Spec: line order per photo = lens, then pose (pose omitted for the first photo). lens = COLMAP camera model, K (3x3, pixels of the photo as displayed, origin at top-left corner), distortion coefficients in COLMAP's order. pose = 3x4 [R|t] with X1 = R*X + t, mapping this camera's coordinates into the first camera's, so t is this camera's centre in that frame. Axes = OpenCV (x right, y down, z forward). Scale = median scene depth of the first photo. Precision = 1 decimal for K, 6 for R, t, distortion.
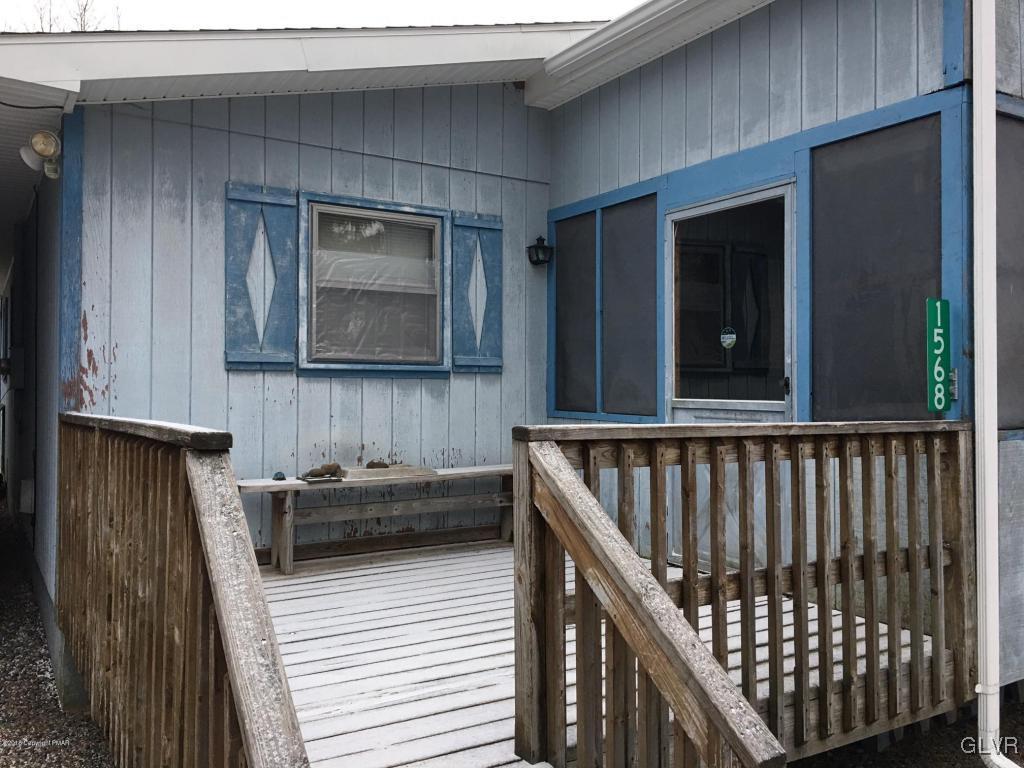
lens RADIAL K [[876.6, 0, 515.2], [0, 876.6, 378.6], [0, 0, 1]] dist [0.016231, 0.004552]
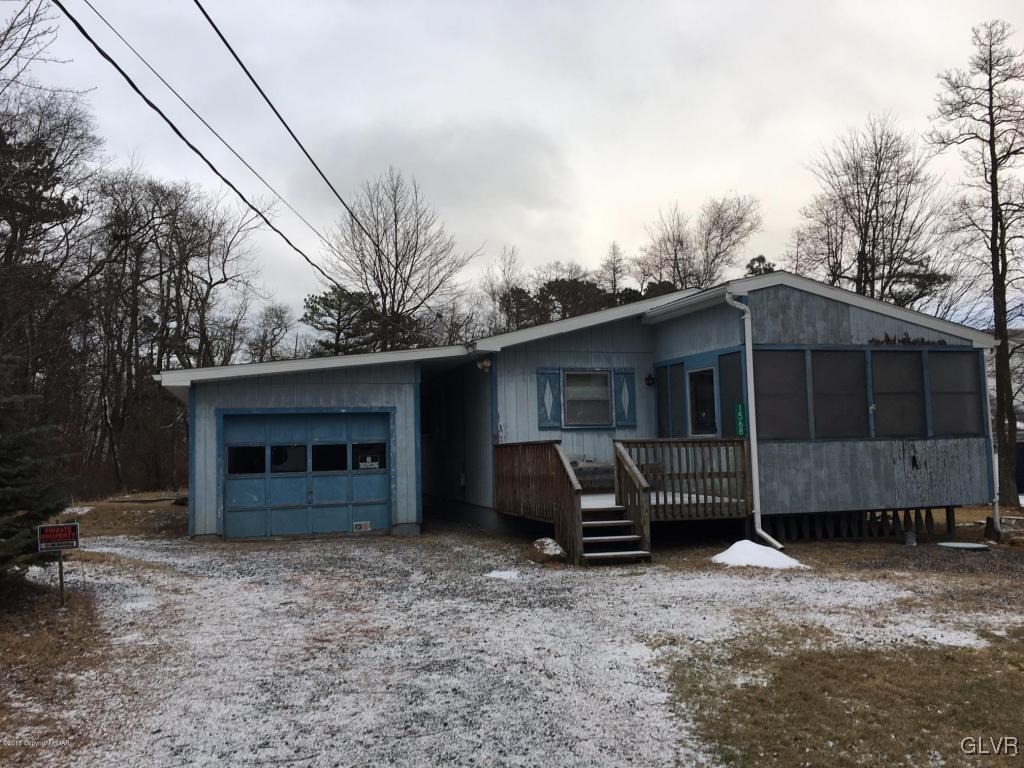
lens RADIAL K [[876.6, 0, 512.1], [0, 876.6, 381.5], [0, 0, 1]] dist [0.016231, 0.004552]
pose [[0.966730, -0.044147, -0.251960, 0.334119], [0.029296, 0.997622, -0.062393, 0.009847], [0.254116, 0.052935, 0.965724, -1.857961]]
